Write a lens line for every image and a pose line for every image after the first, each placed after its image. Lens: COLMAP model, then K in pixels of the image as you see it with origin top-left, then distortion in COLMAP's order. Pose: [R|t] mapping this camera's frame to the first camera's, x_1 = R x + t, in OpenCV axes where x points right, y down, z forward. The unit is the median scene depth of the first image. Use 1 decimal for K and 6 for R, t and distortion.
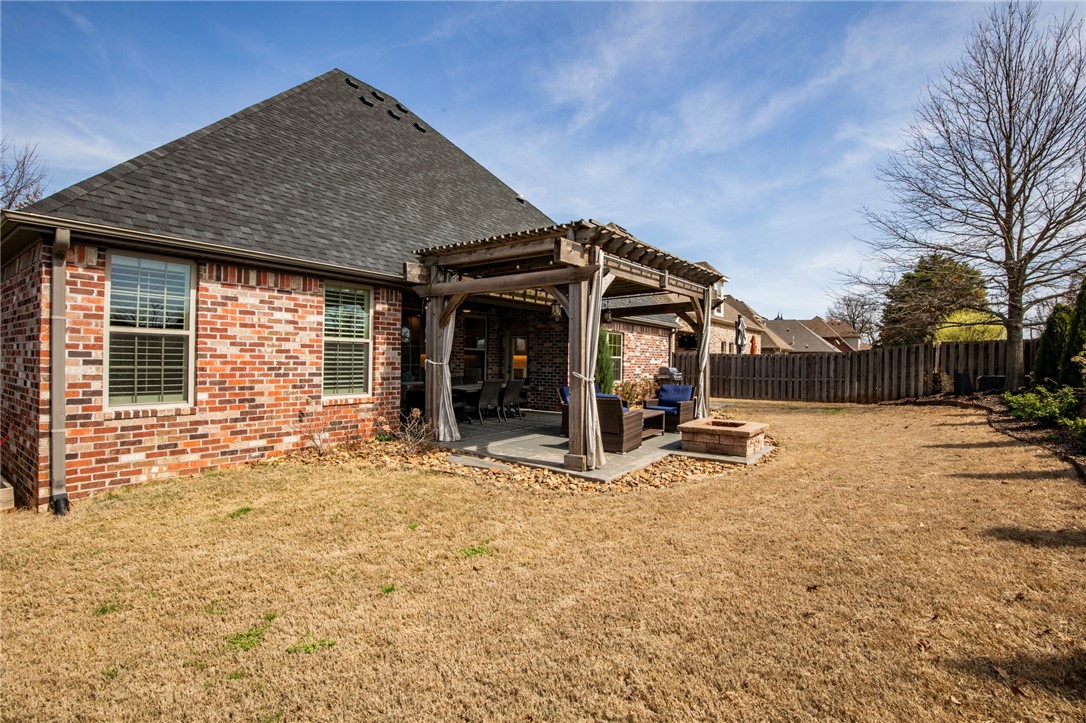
lens RADIAL K [[502.7, 0, 553.9], [0, 502.7, 358.7], [0, 0, 1]] dist [-0.027059, 0.000796]
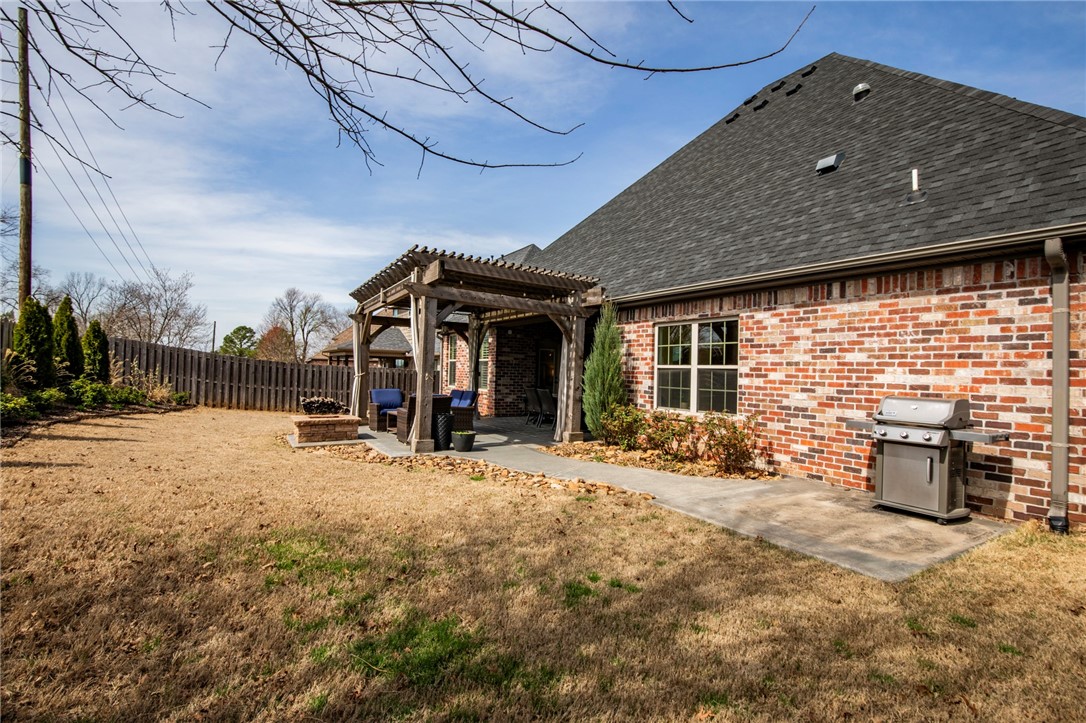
lens RADIAL K [[515.0, 0, 571.0], [0, 515.0, 358.0], [0, 0, 1]] dist [-0.035013, 0.000015]
pose [[-0.353360, -0.047966, -0.934257, 0.569262], [-0.027486, 0.998786, -0.040883, 0.011741], [0.935083, 0.011232, -0.354250, 0.891270]]
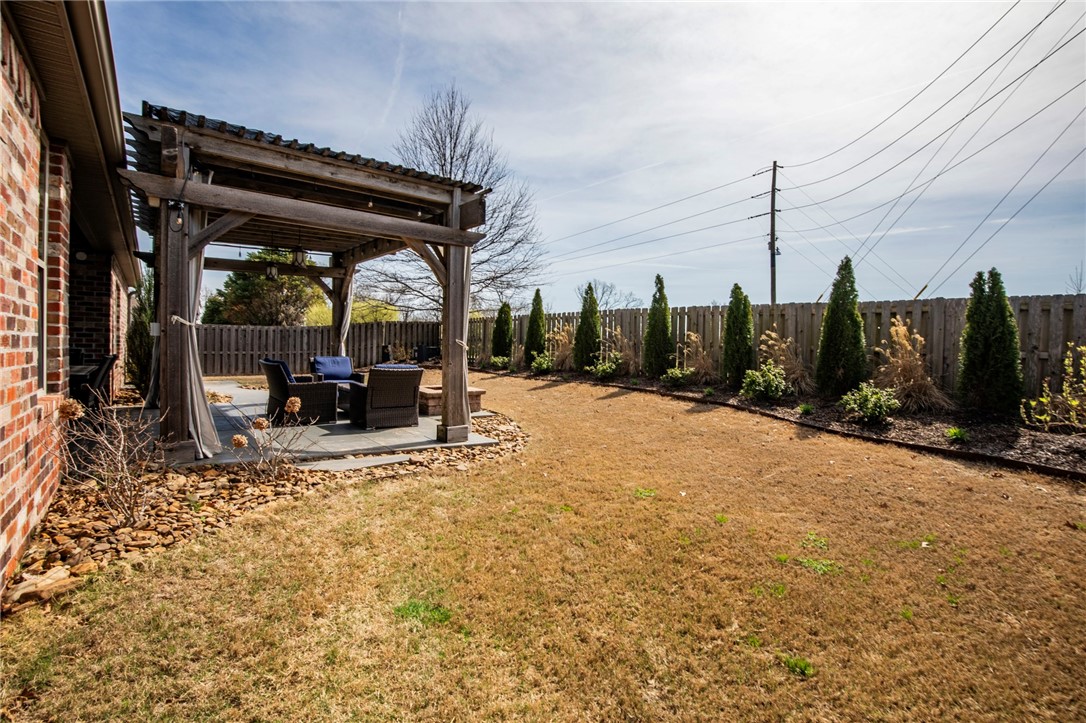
lens RADIAL K [[502.7, 0, 553.9], [0, 502.7, 358.7], [0, 0, 1]] dist [-0.027059, 0.000796]
pose [[0.266794, -0.027330, 0.963366, -0.317622], [-0.019031, 0.999254, 0.033618, 0.010638], [-0.963566, -0.027303, 0.266074, 0.219360]]
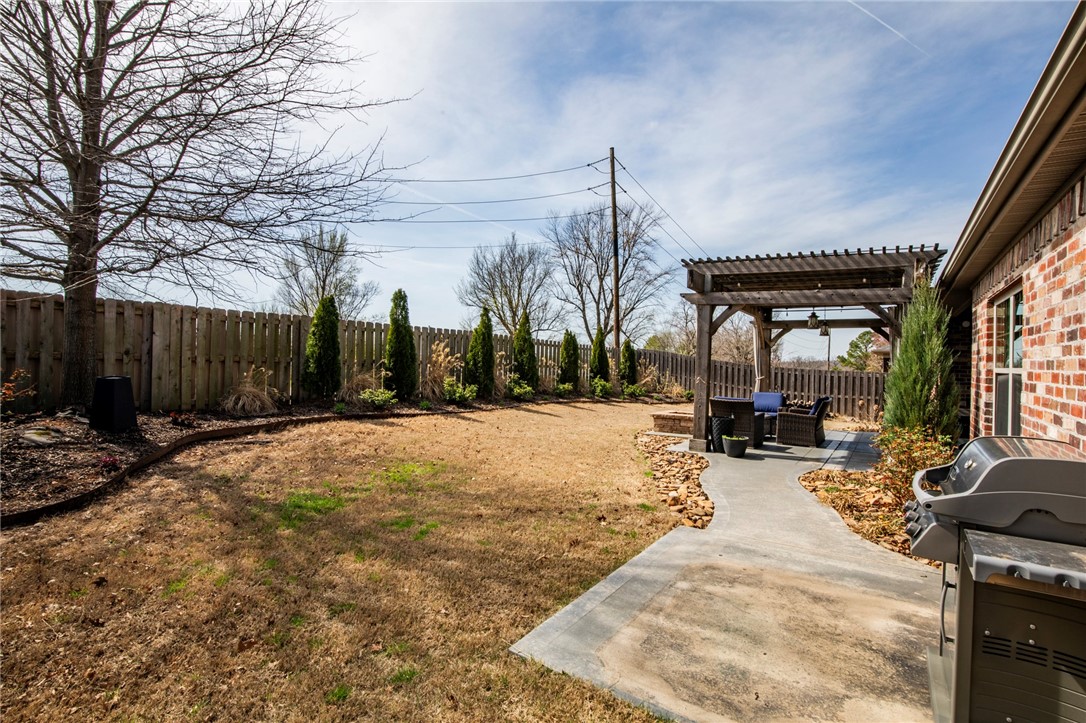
lens RADIAL K [[510.6, 0, 549.5], [0, 510.6, 358.2], [0, 0, 1]] dist [-0.025312, 0.000153]
pose [[-0.998889, -0.034623, -0.031976, 0.344714], [-0.034415, 0.999383, -0.007049, 0.001033], [0.032200, -0.005941, -0.999464, 1.084807]]
